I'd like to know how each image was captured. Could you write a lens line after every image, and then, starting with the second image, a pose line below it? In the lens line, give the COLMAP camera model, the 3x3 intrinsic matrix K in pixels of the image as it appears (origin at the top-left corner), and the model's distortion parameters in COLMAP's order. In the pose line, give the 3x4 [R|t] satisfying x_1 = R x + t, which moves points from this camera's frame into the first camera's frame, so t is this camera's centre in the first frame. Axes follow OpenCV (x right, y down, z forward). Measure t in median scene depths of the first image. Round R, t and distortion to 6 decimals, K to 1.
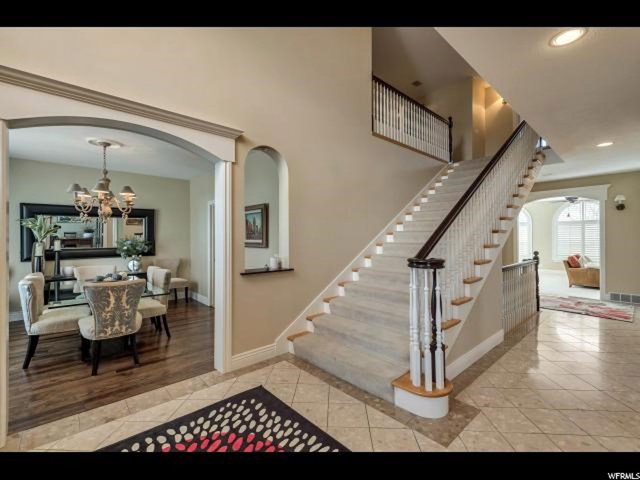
lens RADIAL K [[295.1, 0, 319.8], [0, 295.1, 241.6], [0, 0, 1]] dist [0.003217, 0.000067]
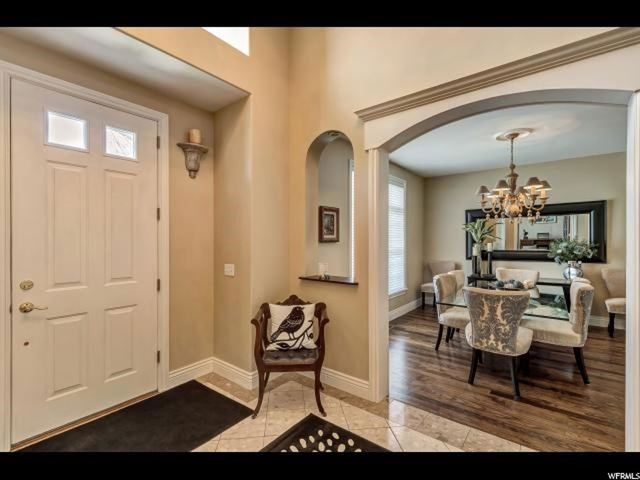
lens RADIAL K [[295.1, 0, 319.8], [0, 295.1, 241.6], [0, 0, 1]] dist [0.003217, 0.000067]
pose [[0.160751, 0.006593, -0.986973, 0.085208], [-0.009147, 0.999945, 0.005190, -0.006539], [0.986953, 0.008193, 0.160802, 0.311217]]
